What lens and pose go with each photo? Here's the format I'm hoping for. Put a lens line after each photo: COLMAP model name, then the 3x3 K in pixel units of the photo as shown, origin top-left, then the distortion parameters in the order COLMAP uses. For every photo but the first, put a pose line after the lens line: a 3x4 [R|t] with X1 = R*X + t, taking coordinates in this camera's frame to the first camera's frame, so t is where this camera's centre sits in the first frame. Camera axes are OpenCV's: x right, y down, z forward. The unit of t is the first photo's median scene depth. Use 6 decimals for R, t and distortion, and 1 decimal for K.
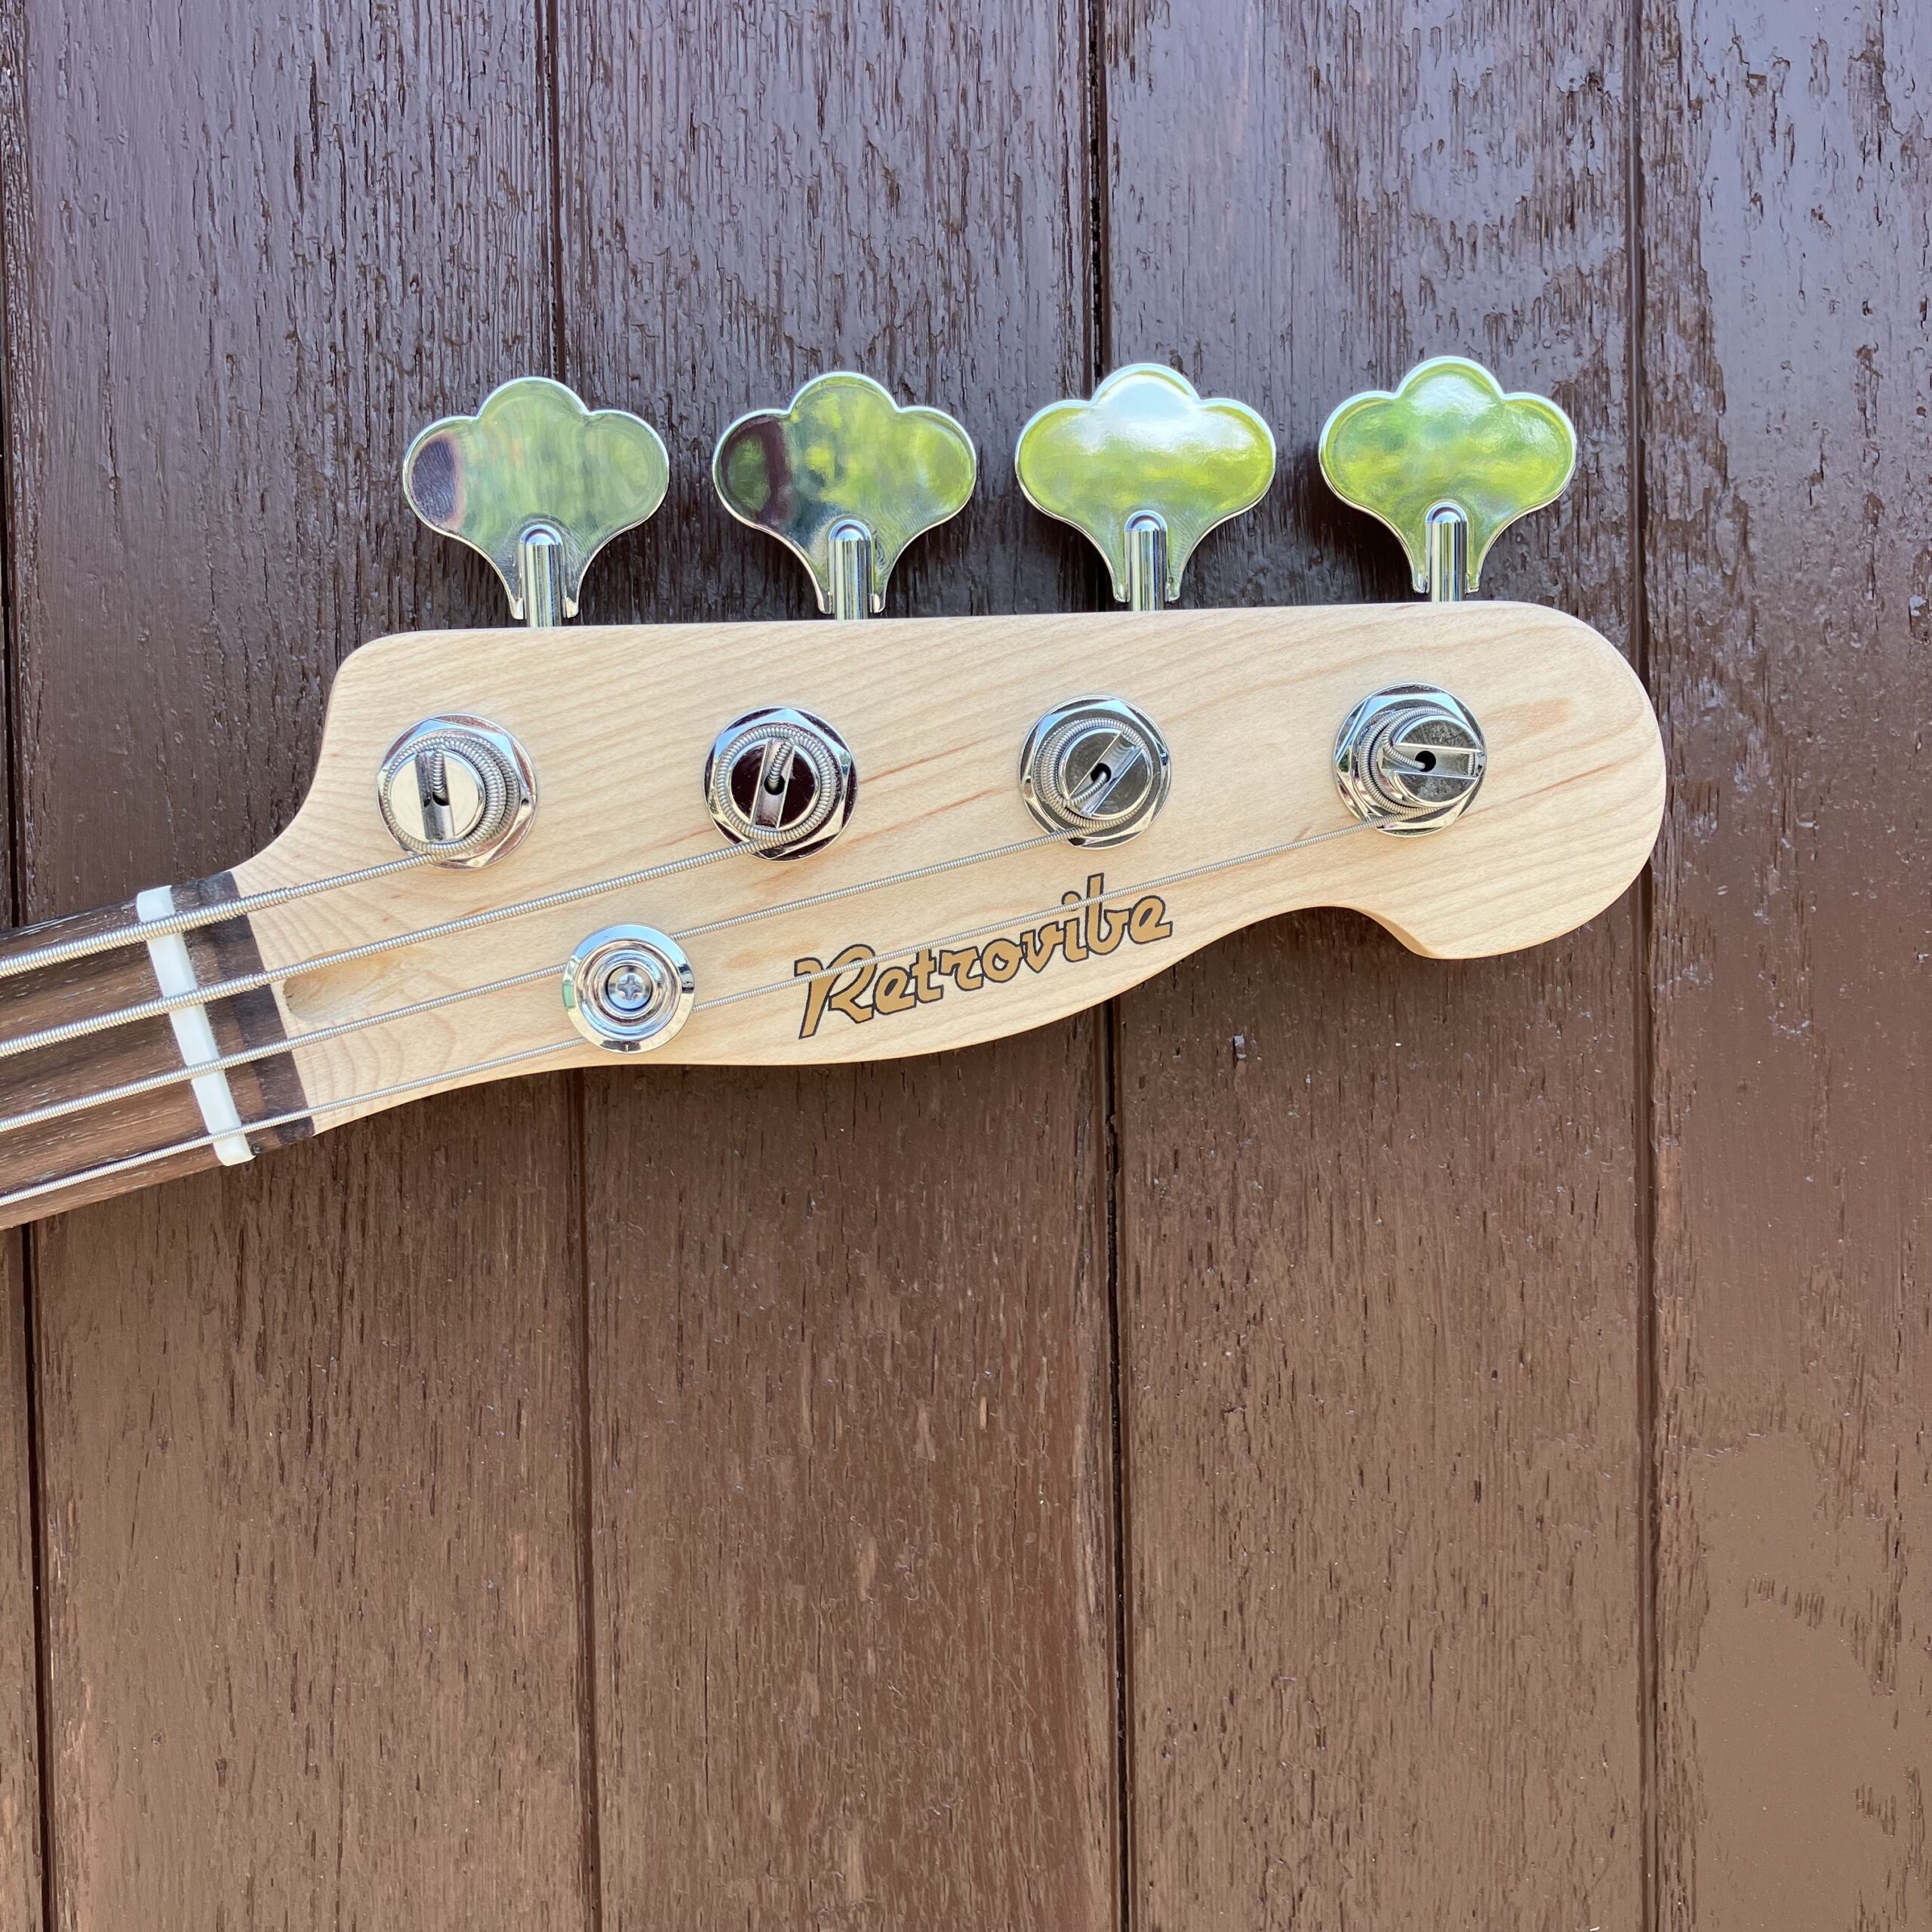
lens RADIAL K [[2164.9, 0, 987.9], [0, 2164.9, 951.0], [0, 0, 1]] dist [0.013279, 0.000000]
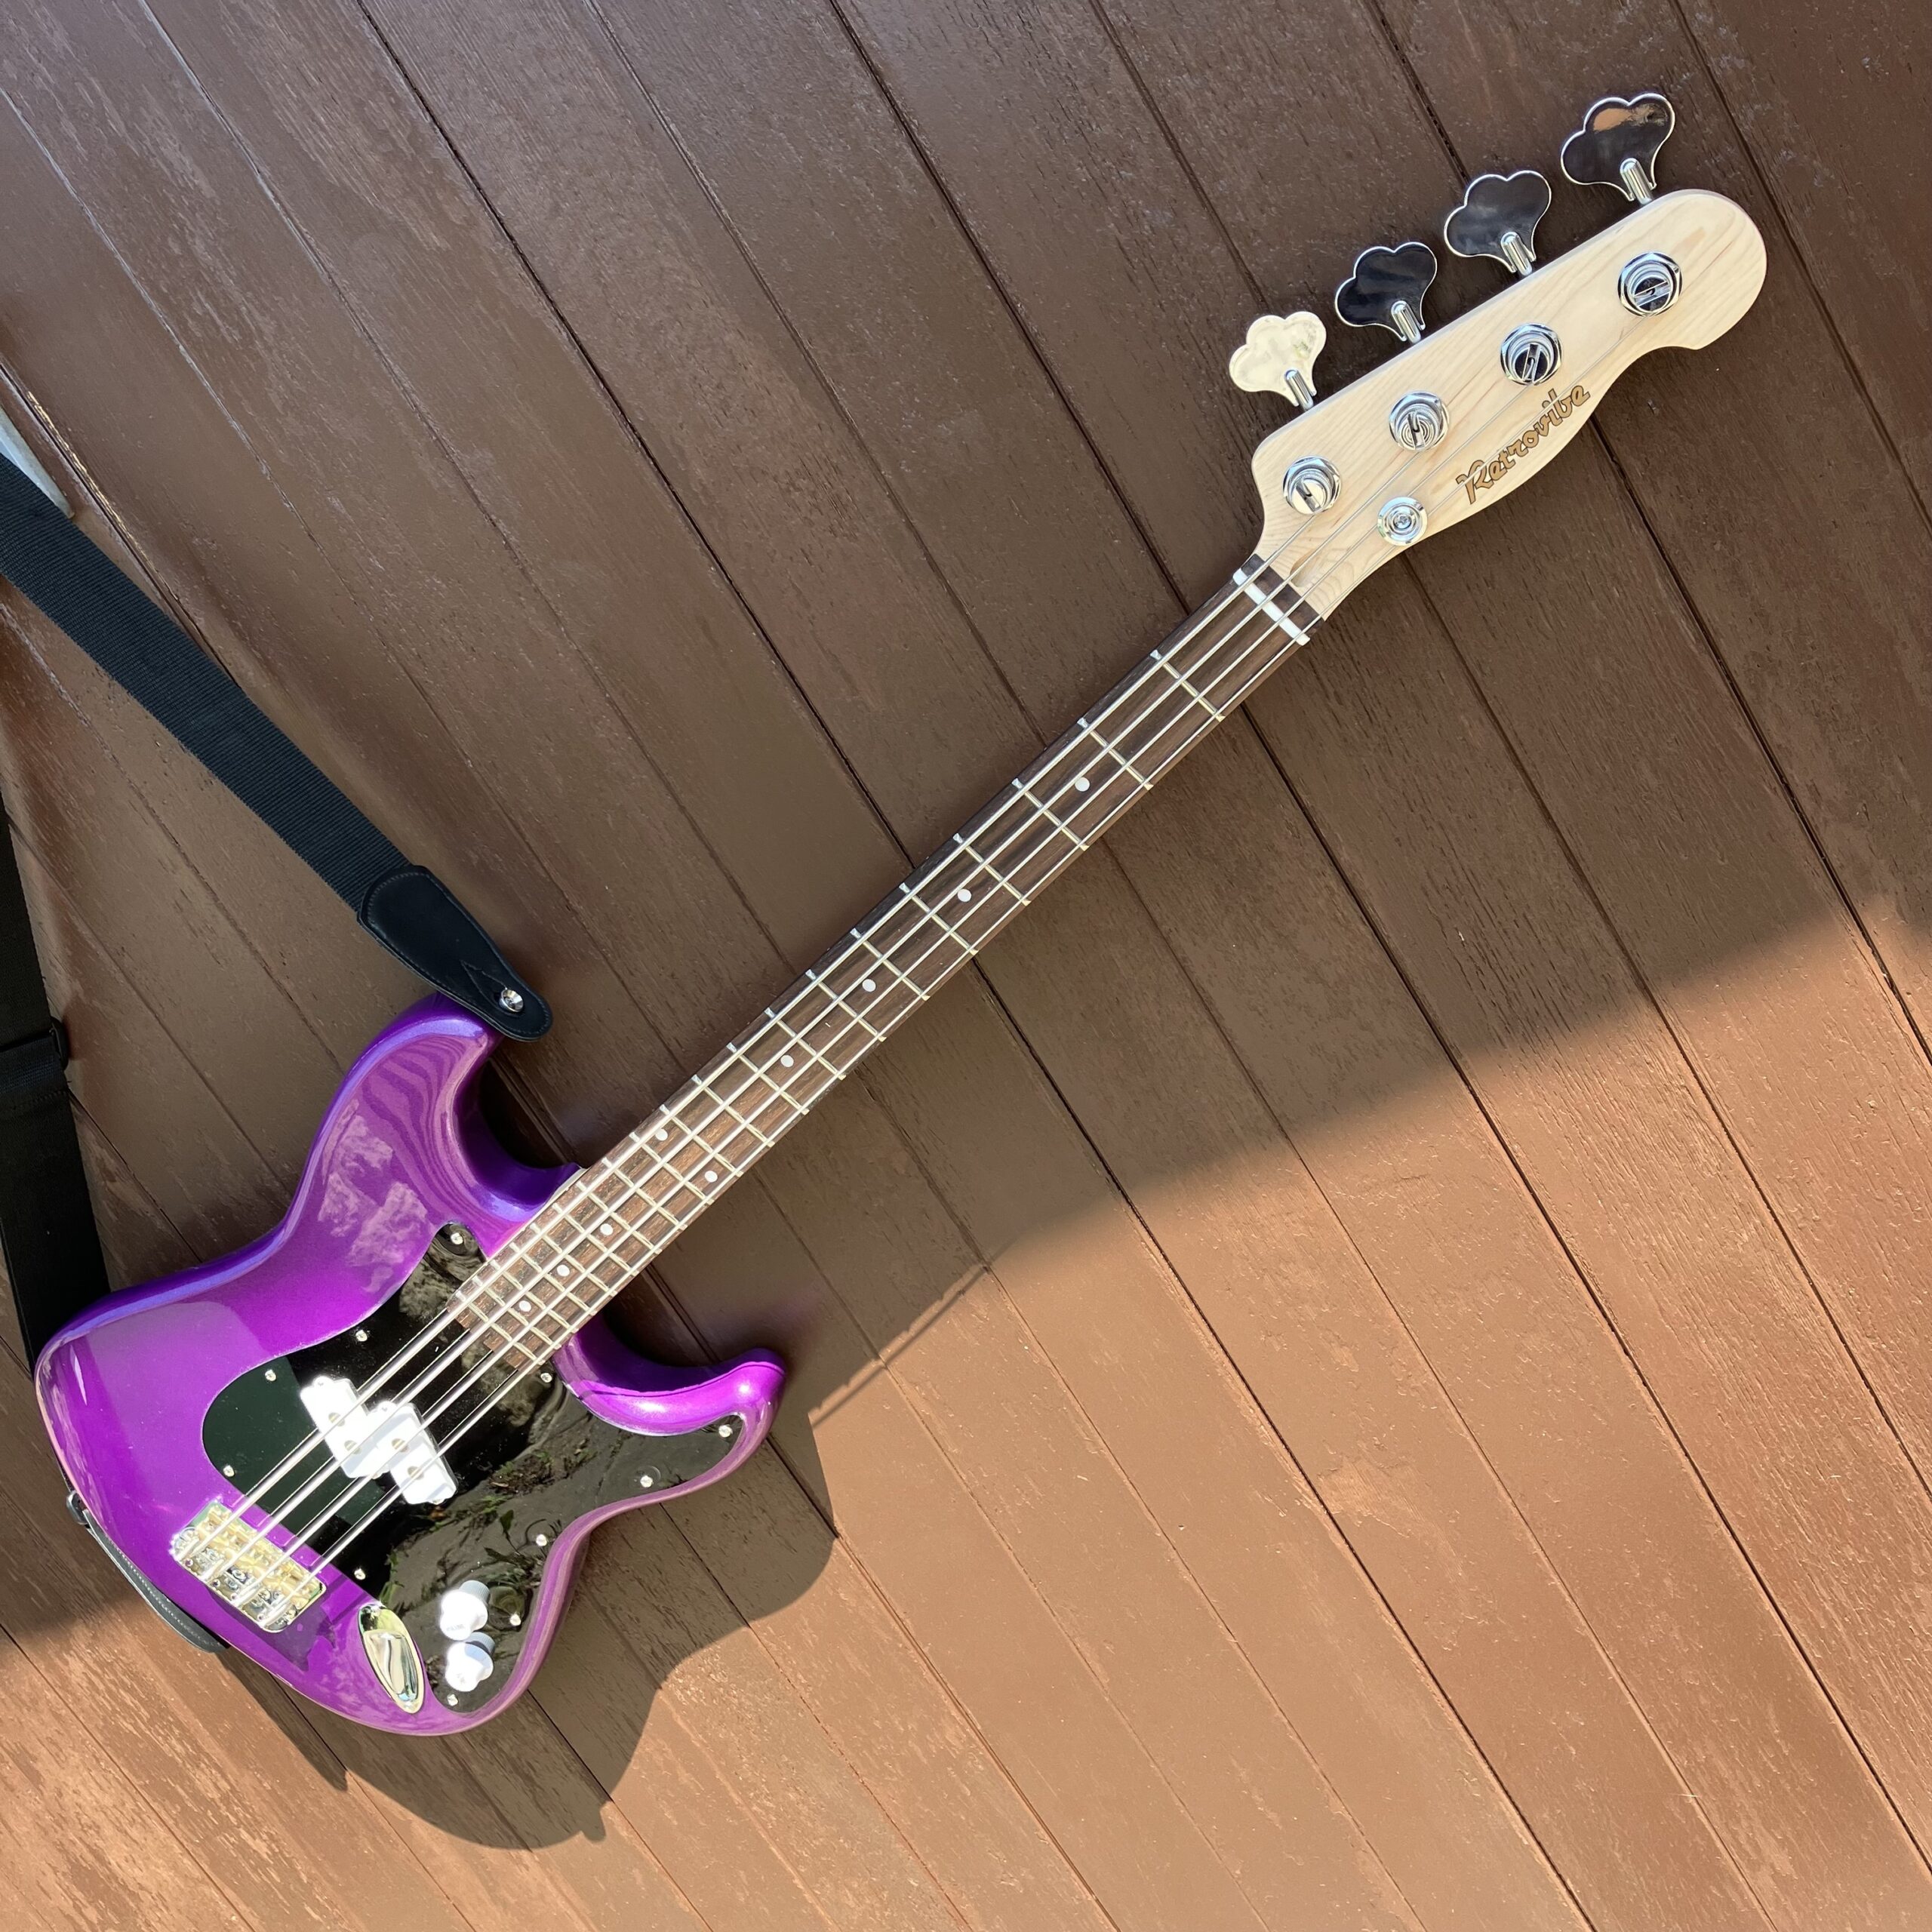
lens RADIAL K [[2164.9, 0, 947.7], [0, 2164.9, 967.0], [0, 0, 1]] dist [0.013279, 0.000000]
pose [[0.804809, -0.365520, -0.467630, 0.381895], [0.504826, 0.835903, 0.215447, -0.338423], [0.312143, -0.409465, 0.857266, -1.496739]]
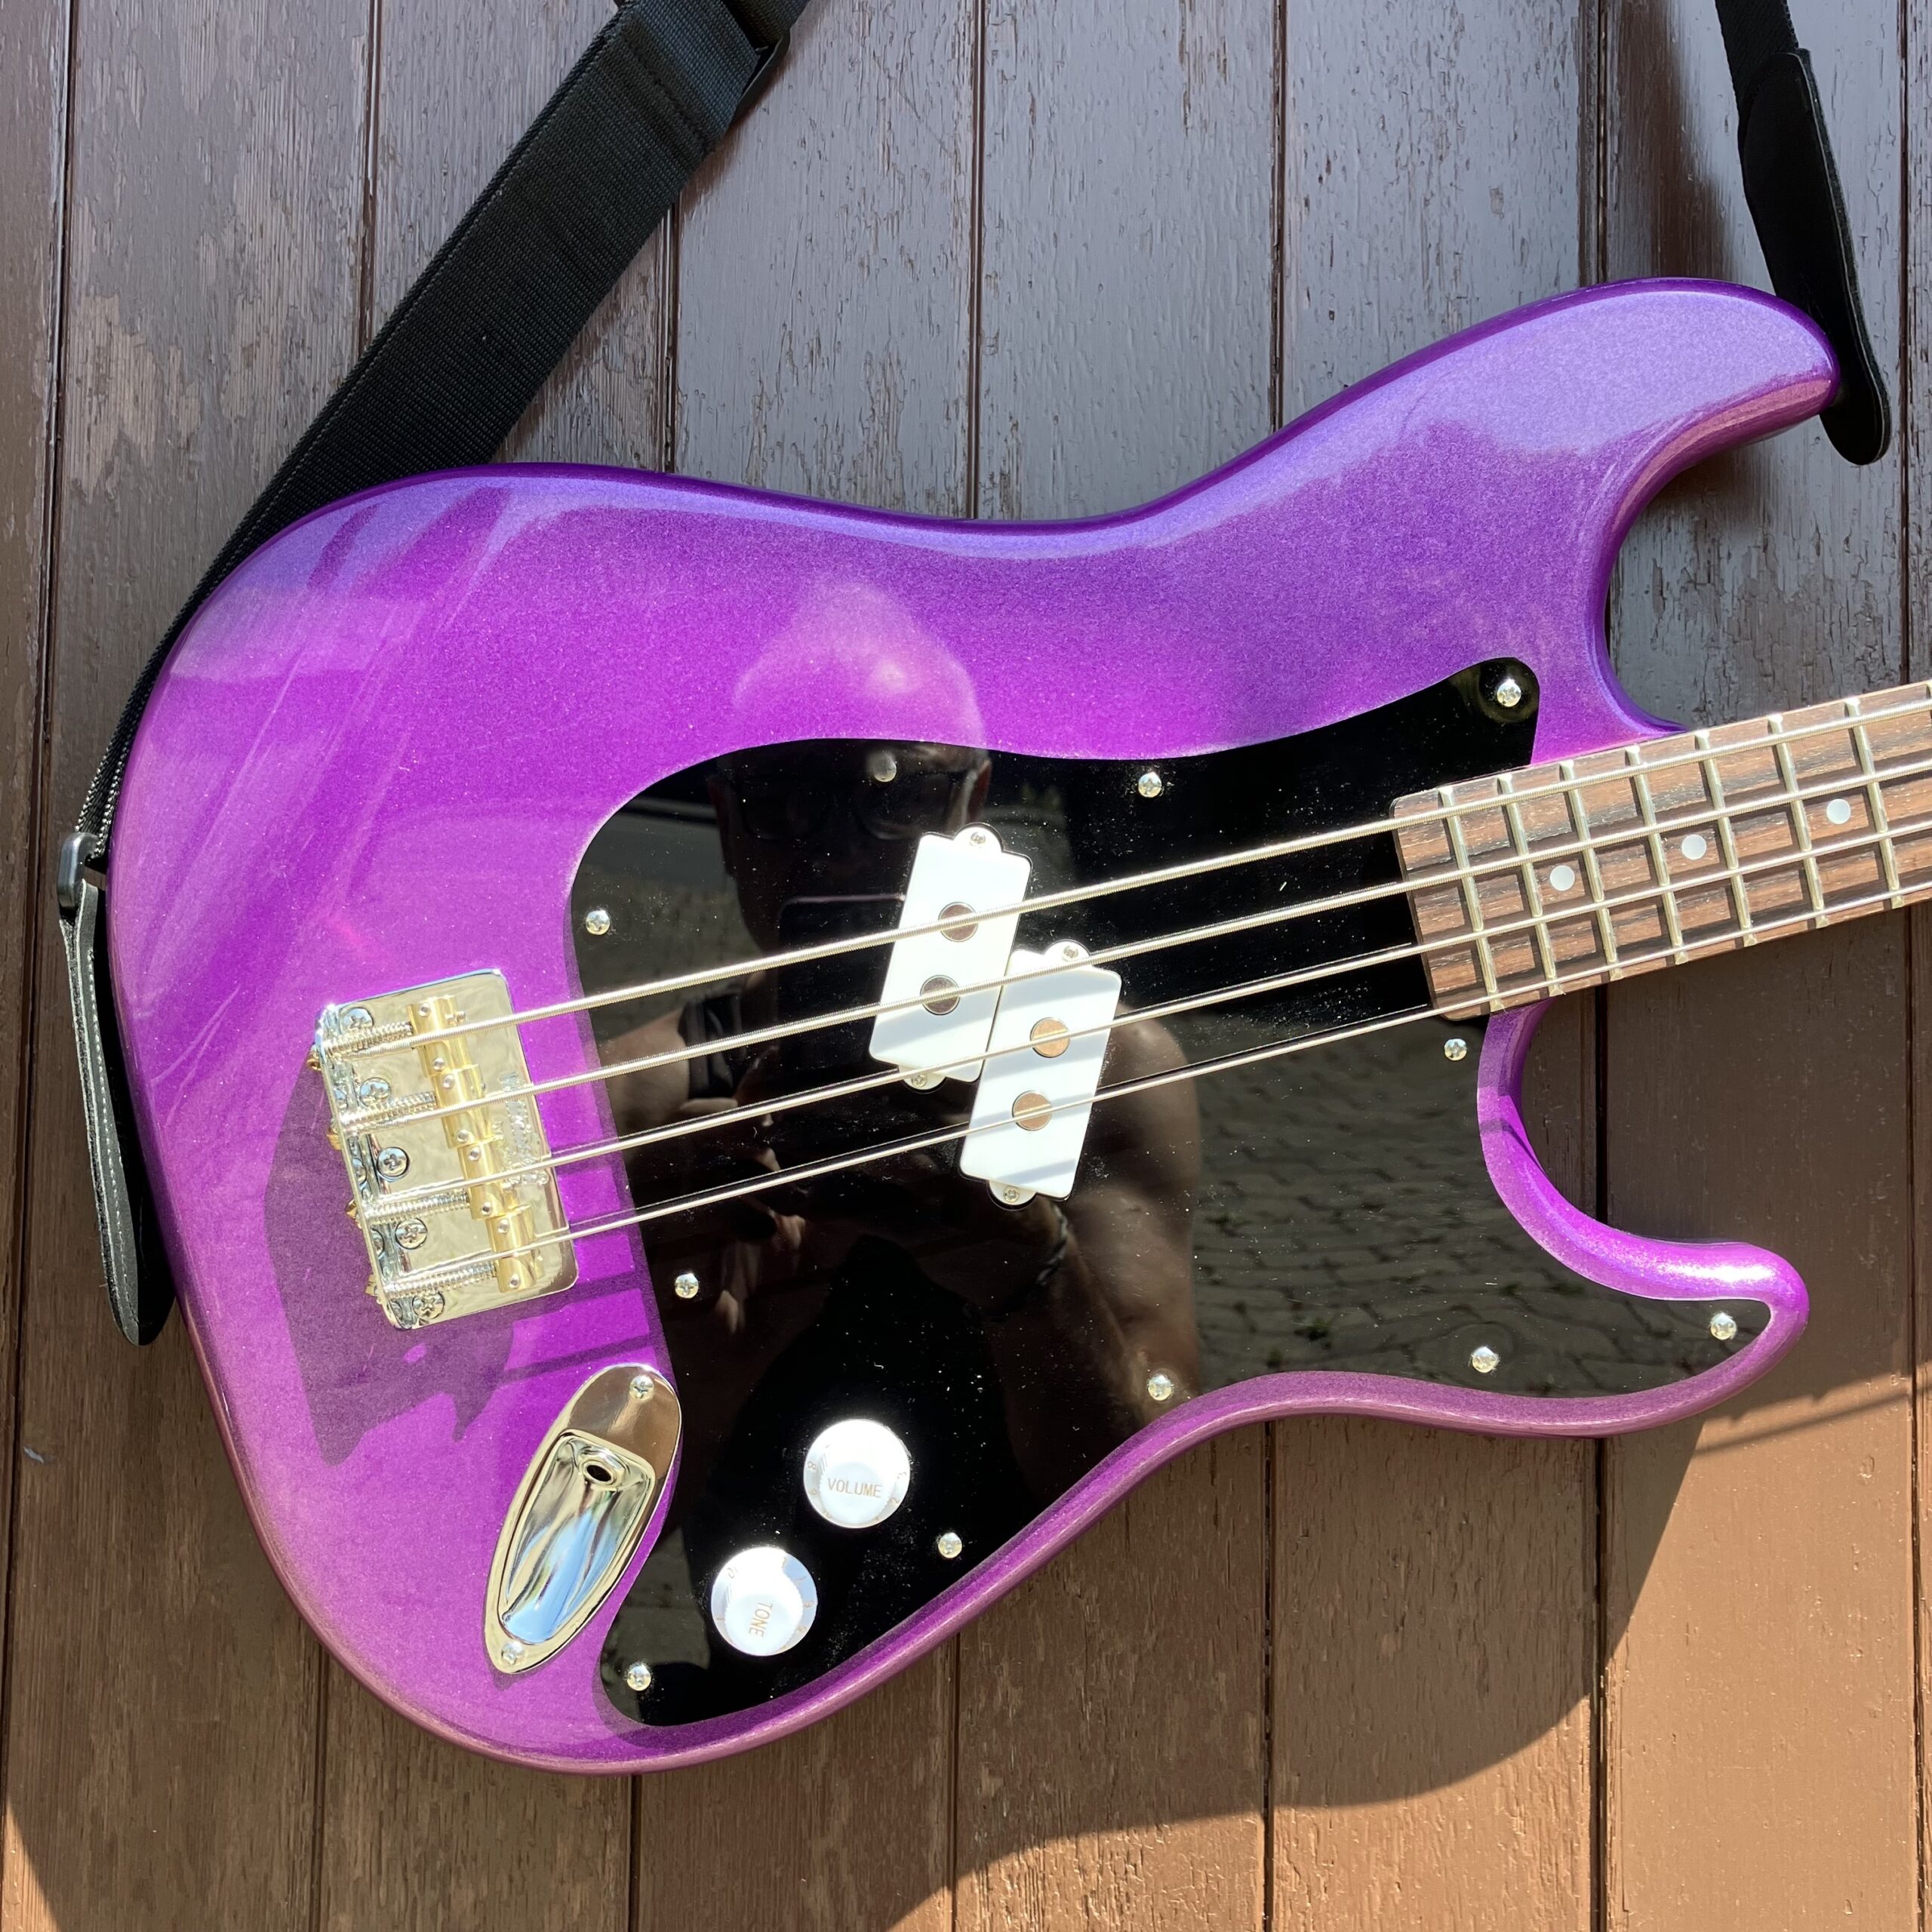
lens RADIAL K [[2164.9, 0, 980.6], [0, 2164.9, 969.4], [0, 0, 1]] dist [0.013279, 0.000000]
pose [[0.998484, 0.036325, -0.041364, -2.092458], [-0.039410, 0.996300, -0.076376, 0.633356], [0.038436, 0.077891, 0.996221, -0.756246]]
